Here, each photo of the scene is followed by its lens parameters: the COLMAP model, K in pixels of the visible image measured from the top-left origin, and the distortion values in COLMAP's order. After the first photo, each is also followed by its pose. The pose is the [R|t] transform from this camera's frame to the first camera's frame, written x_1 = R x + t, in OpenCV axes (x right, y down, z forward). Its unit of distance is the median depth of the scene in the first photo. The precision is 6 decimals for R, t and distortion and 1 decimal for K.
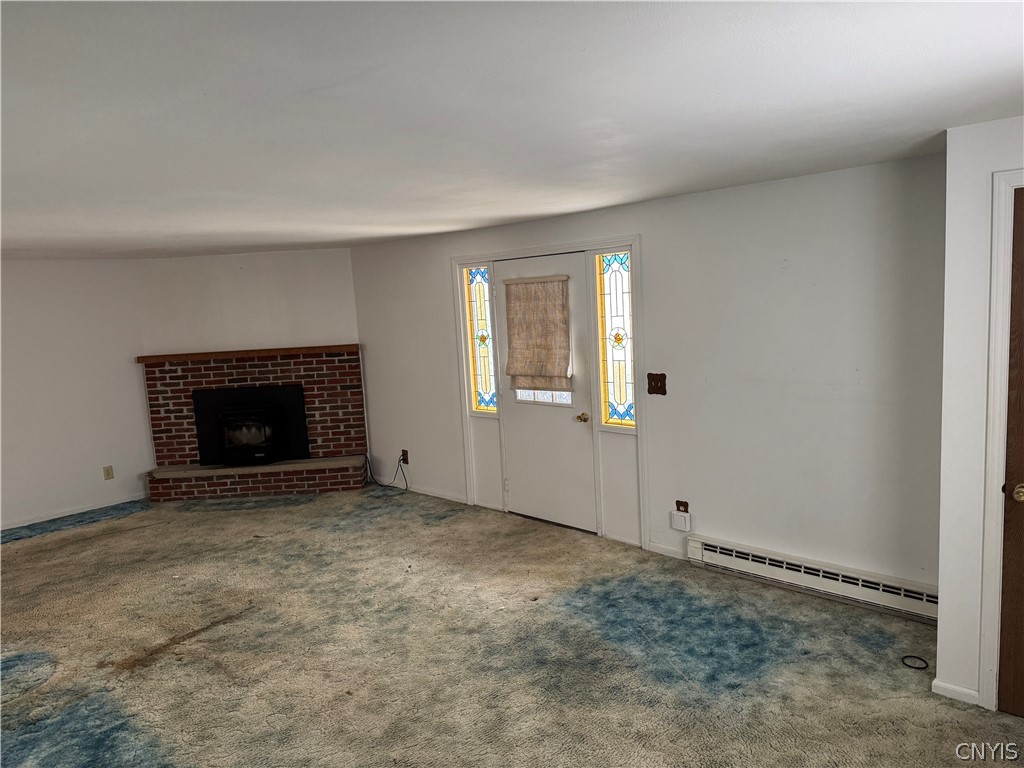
lens RADIAL K [[690.2, 0, 515.2], [0, 690.2, 390.2], [0, 0, 1]] dist [-0.001762, -0.001745]
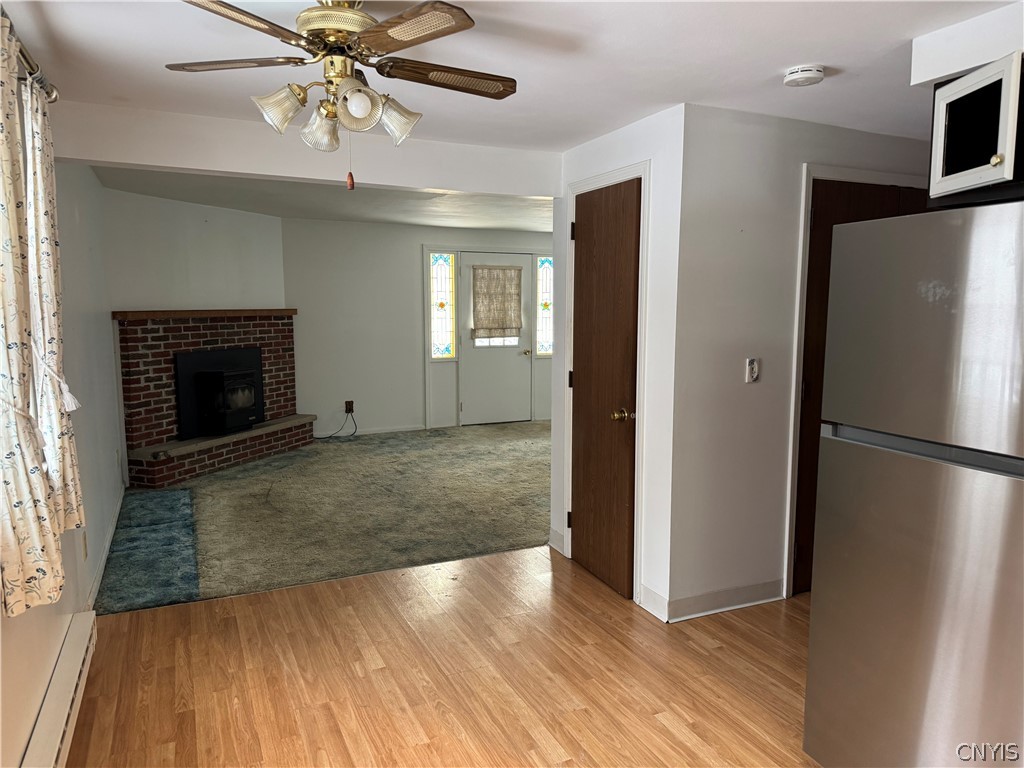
lens RADIAL K [[690.2, 0, 516.4], [0, 690.2, 379.9], [0, 0, 1]] dist [-0.001762, -0.001745]
pose [[0.398878, -0.048828, 0.915703, -1.088929], [0.095094, 0.995400, 0.011655, 0.063722], [-0.912060, 0.082429, 0.401686, 0.269093]]
